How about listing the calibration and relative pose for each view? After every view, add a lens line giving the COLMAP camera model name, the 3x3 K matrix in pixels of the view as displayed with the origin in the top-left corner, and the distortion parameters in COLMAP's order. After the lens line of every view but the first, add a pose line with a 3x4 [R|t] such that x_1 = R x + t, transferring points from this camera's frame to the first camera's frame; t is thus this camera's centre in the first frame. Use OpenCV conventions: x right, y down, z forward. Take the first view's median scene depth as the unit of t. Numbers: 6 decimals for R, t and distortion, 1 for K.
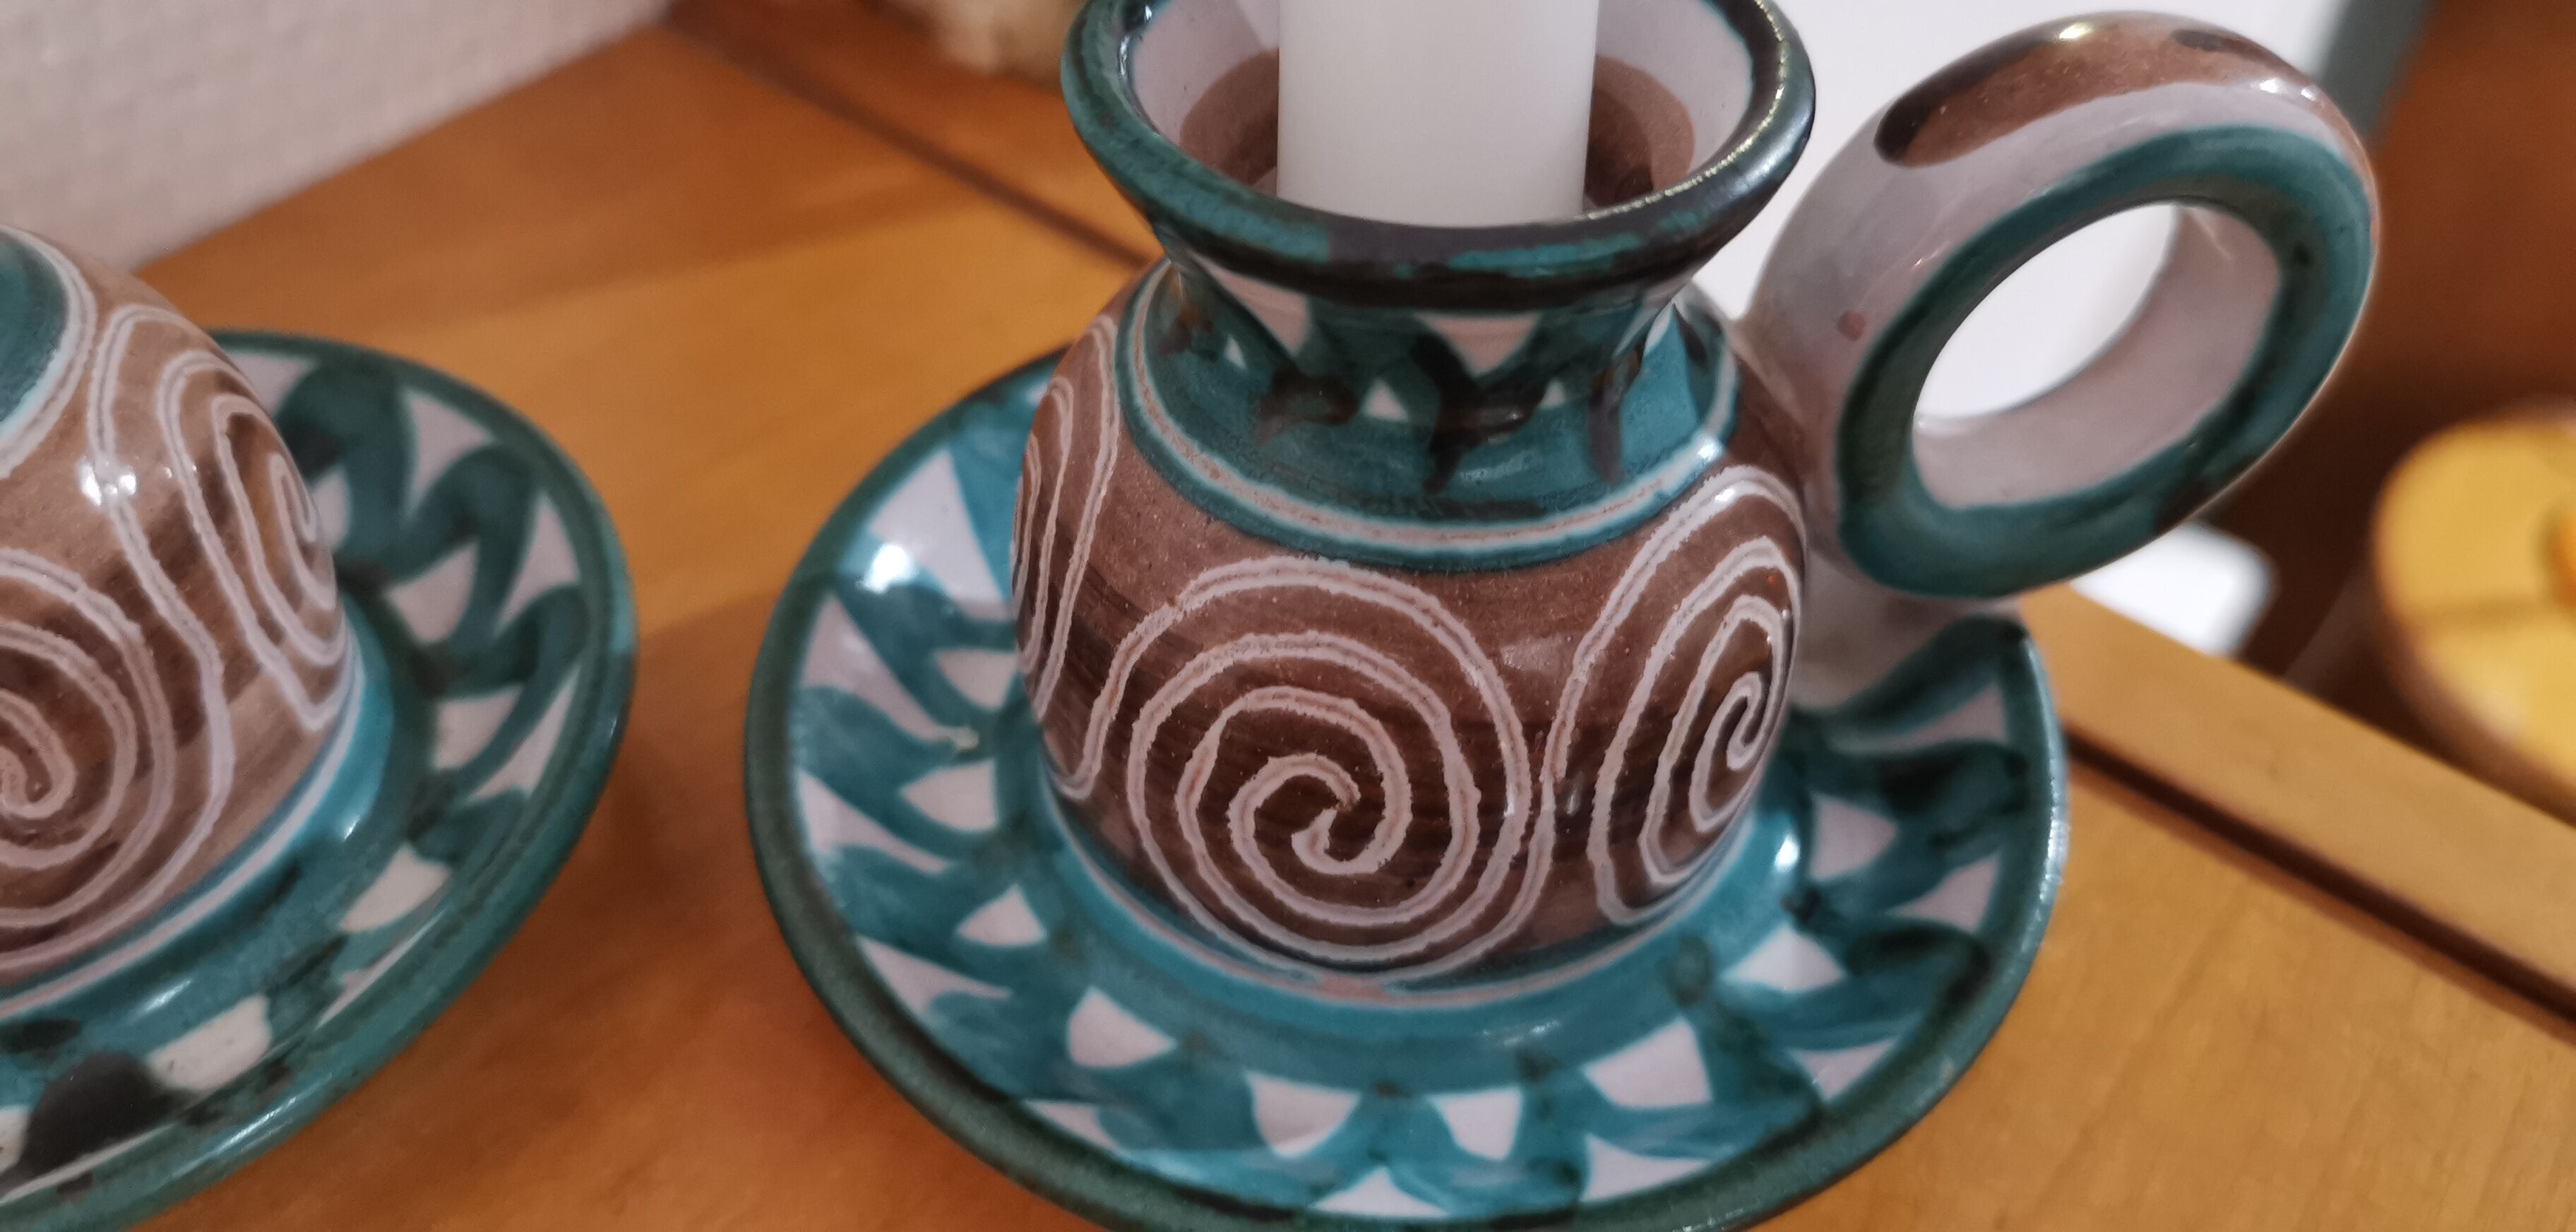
lens RADIAL K [[2100.7, 0, 1298.7], [0, 2100.7, 621.8], [0, 0, 1]] dist [0.002362, -0.077103]
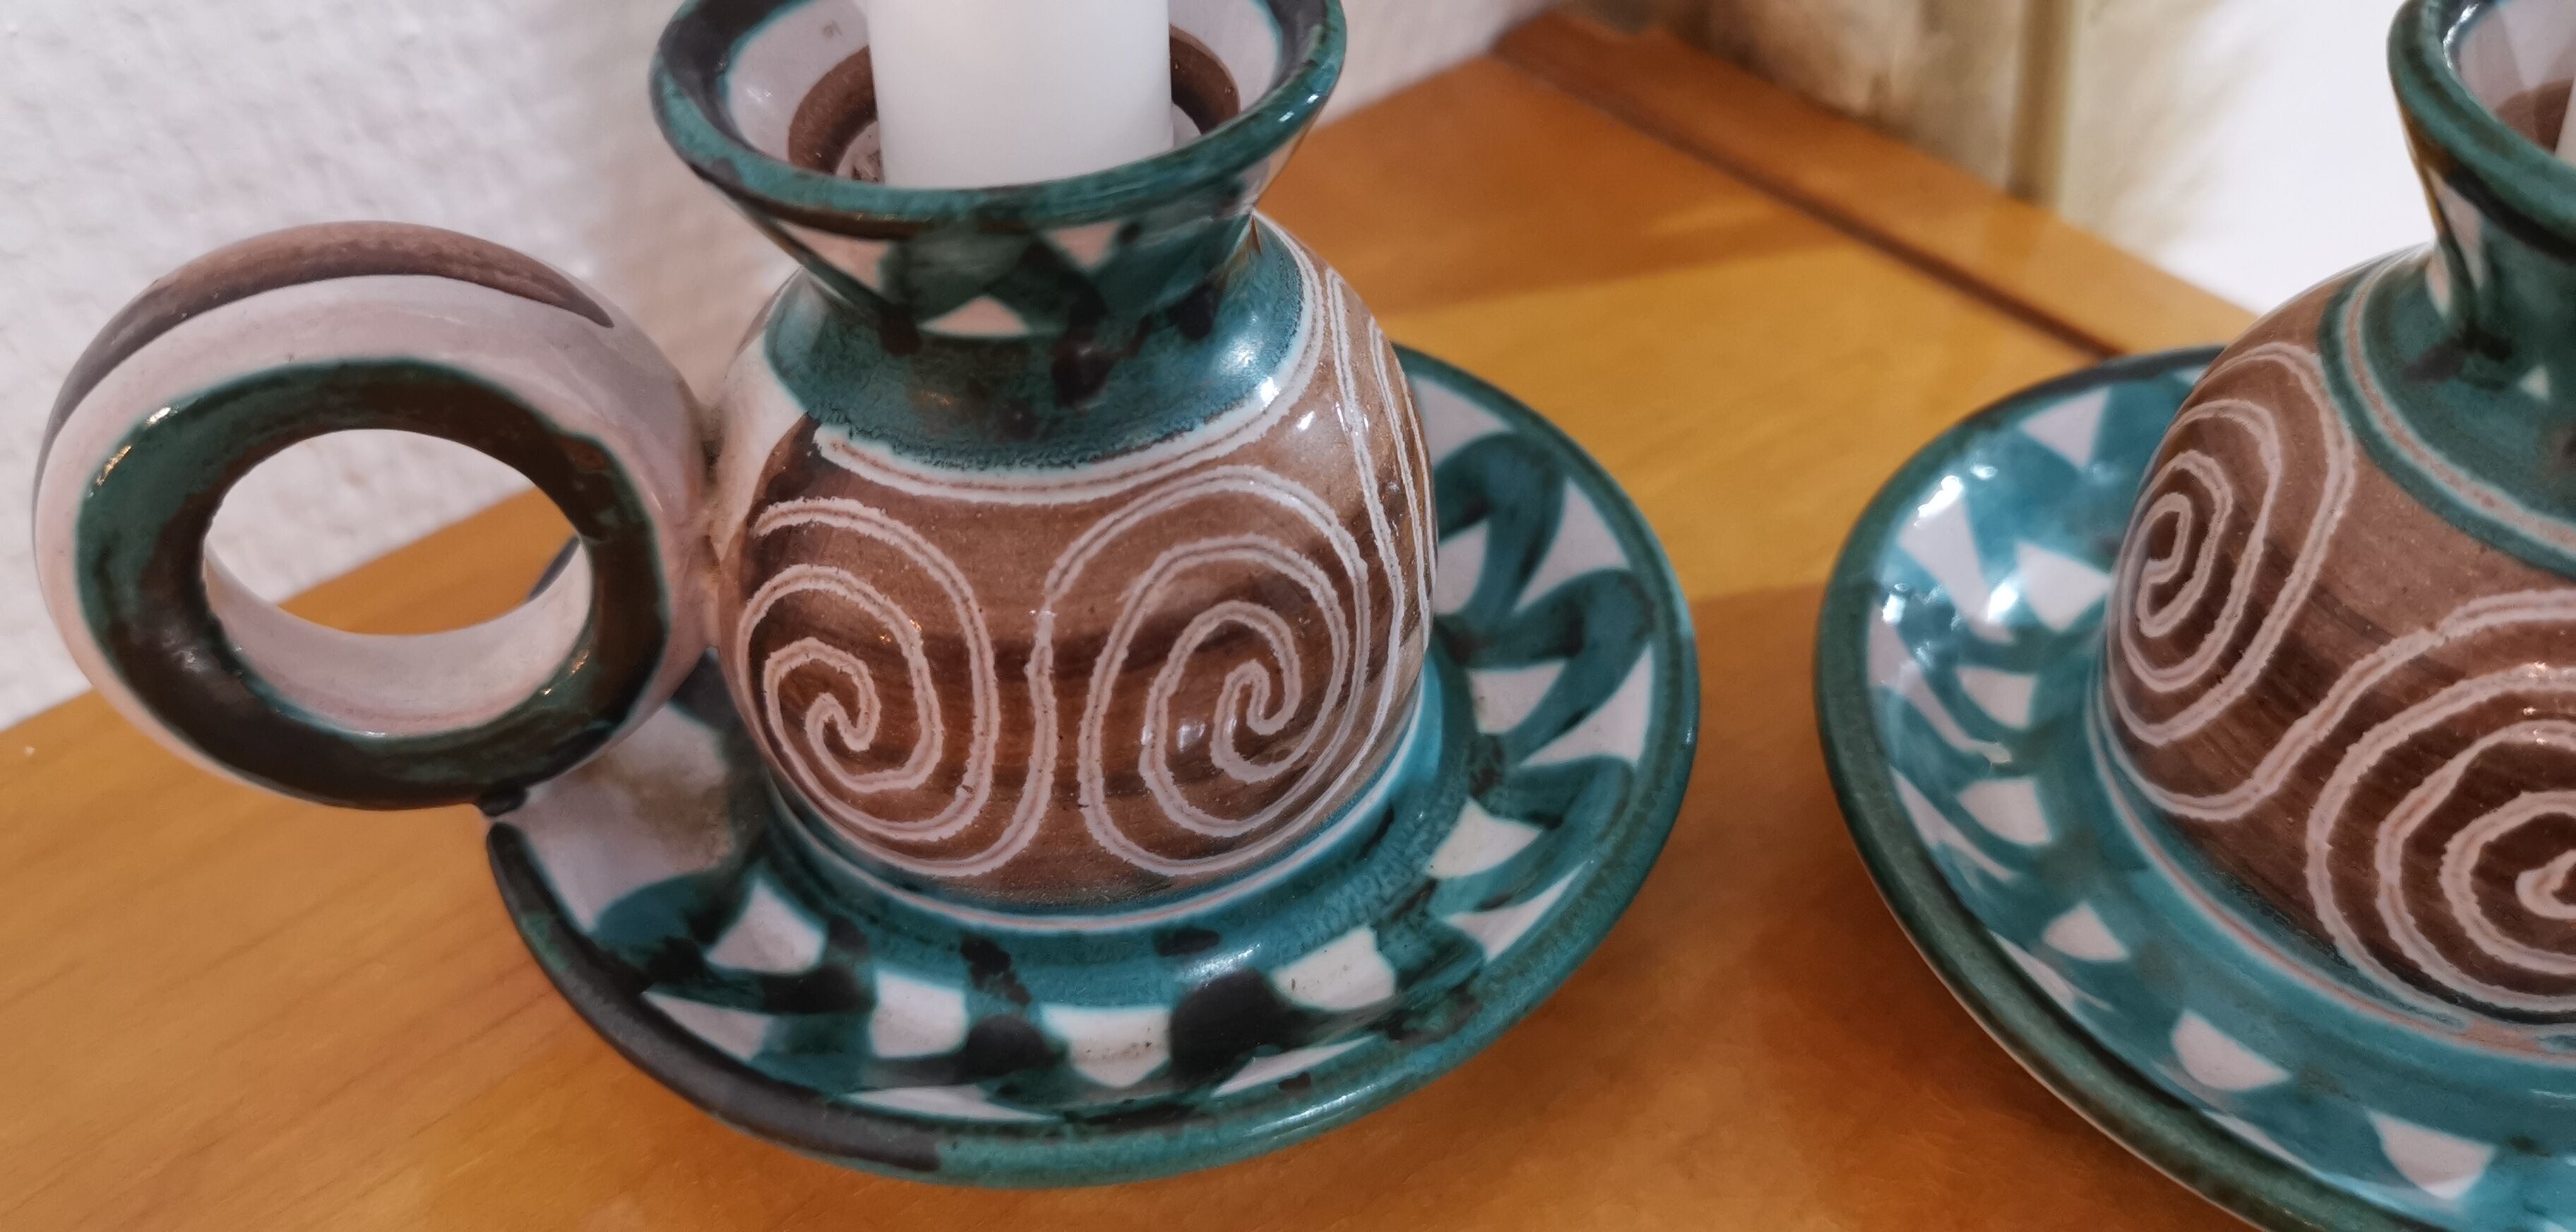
lens RADIAL K [[2100.7, 0, 1298.7], [0, 2100.7, 621.8], [0, 0, 1]] dist [0.002362, -0.077103]
pose [[0.982899, 0.088625, -0.161416, -0.415509], [-0.093956, 0.995245, -0.025683, 0.062075], [0.158372, 0.040410, 0.986552, -0.062429]]
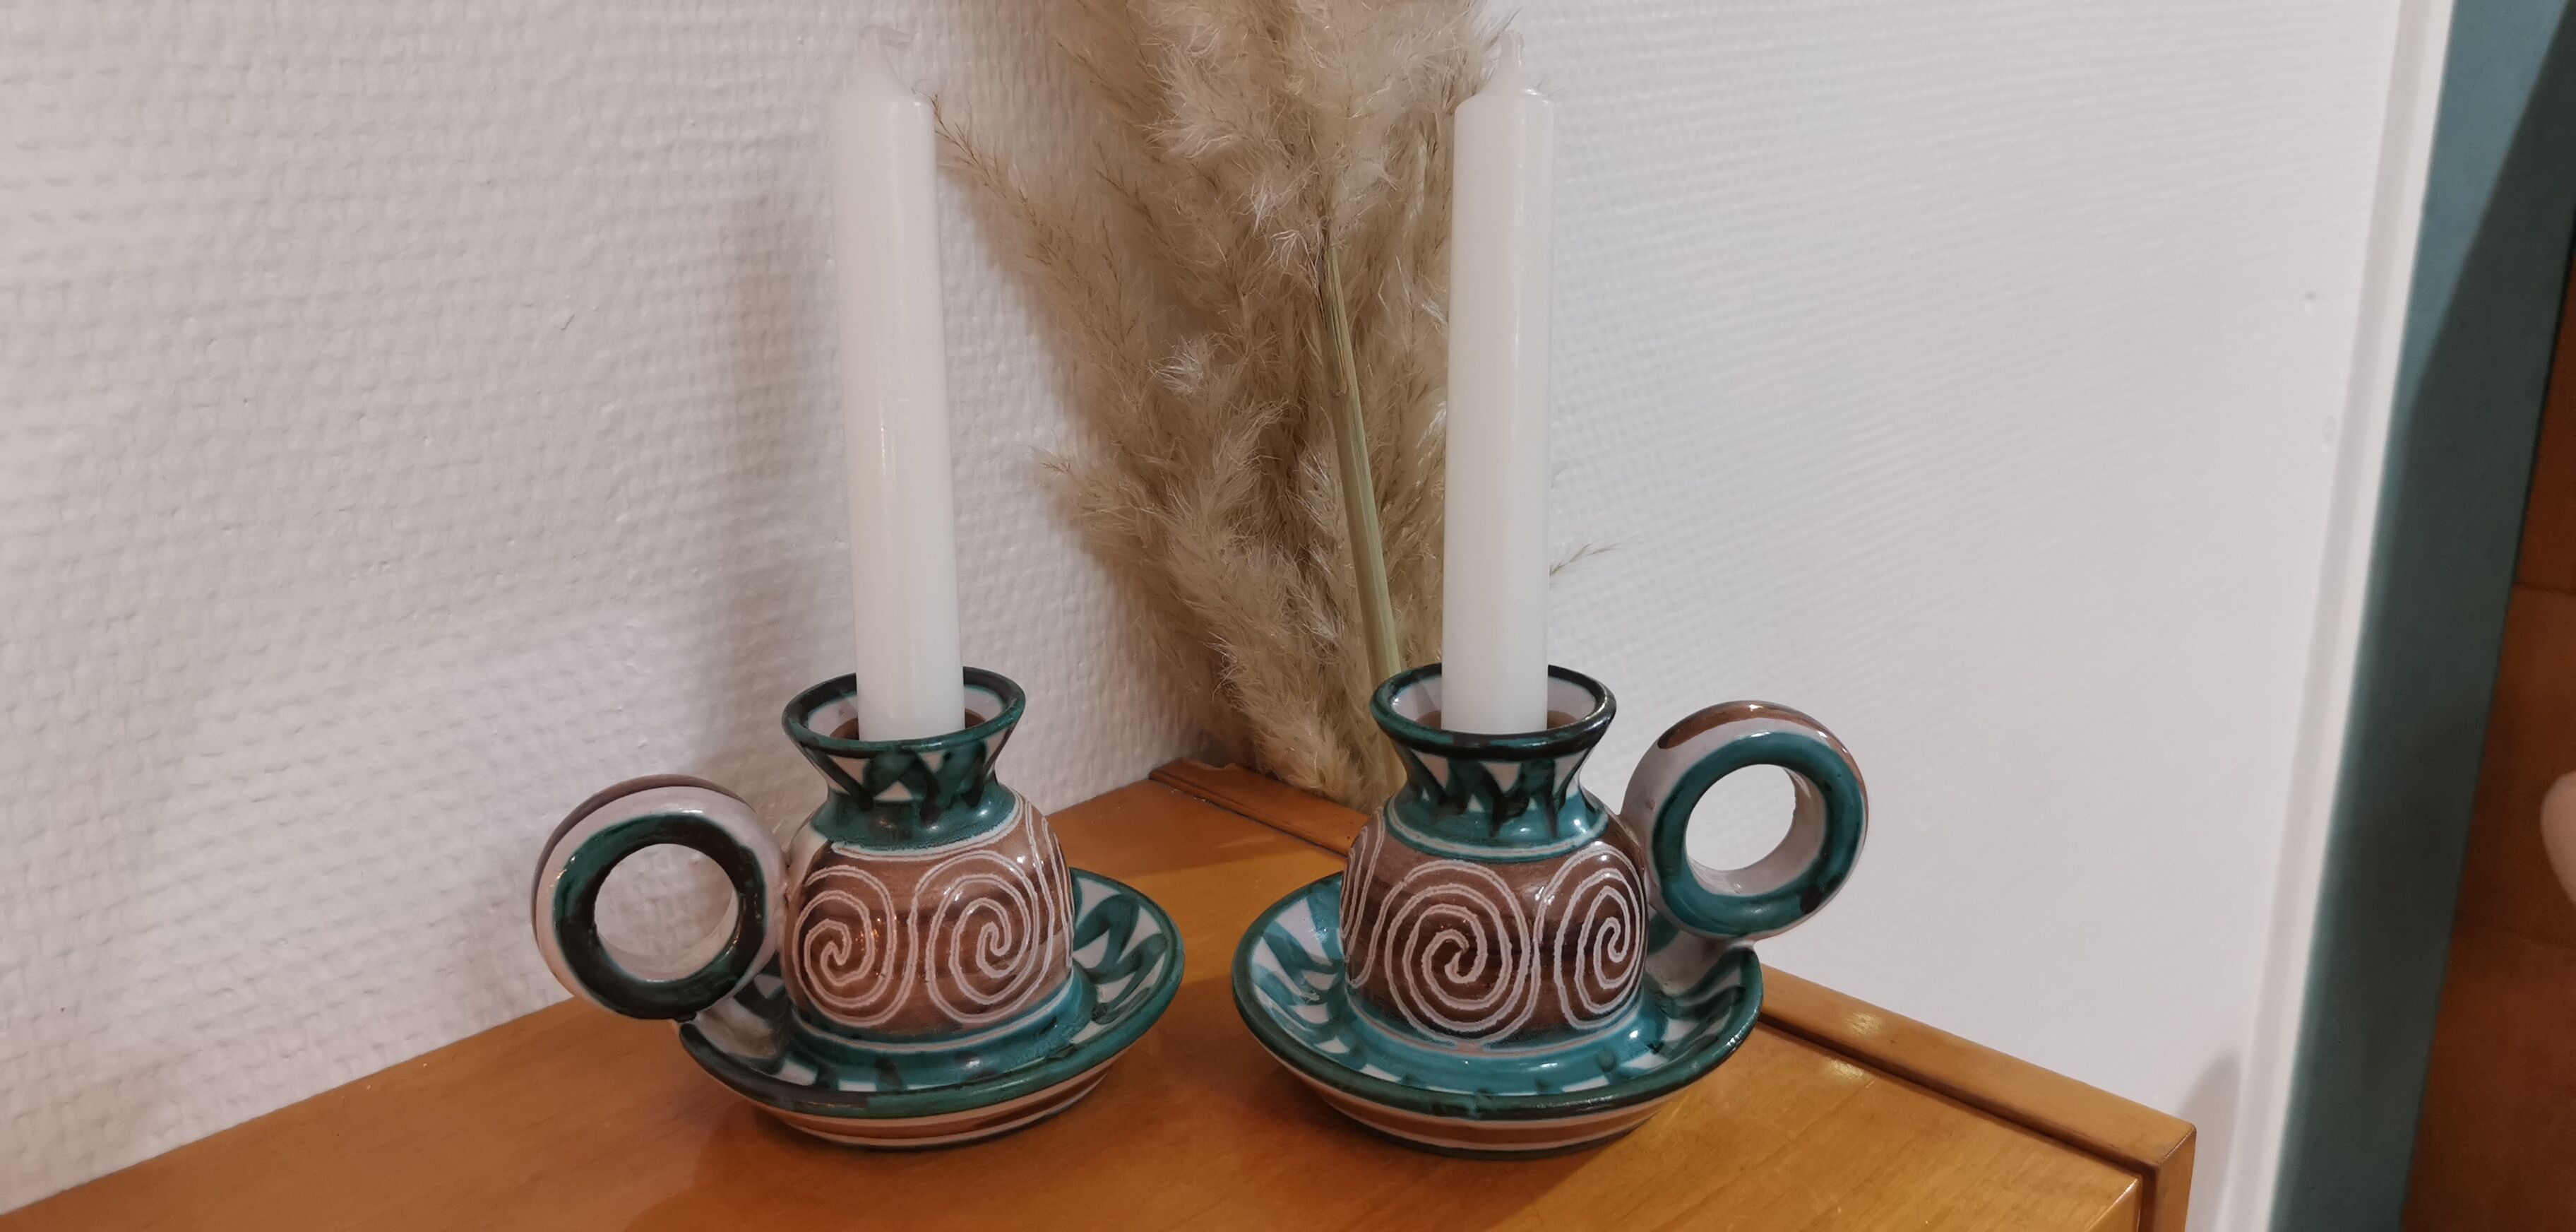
lens RADIAL K [[1936.1, 0, 1288.0], [0, 1936.1, 616.0], [0, 0, 1]] dist [0.004994, 0.001733]
pose [[0.994017, -0.008392, -0.108900, 0.072313], [-0.041810, 0.891867, -0.450362, 0.837049], [0.100904, 0.452220, 0.886180, -1.471215]]
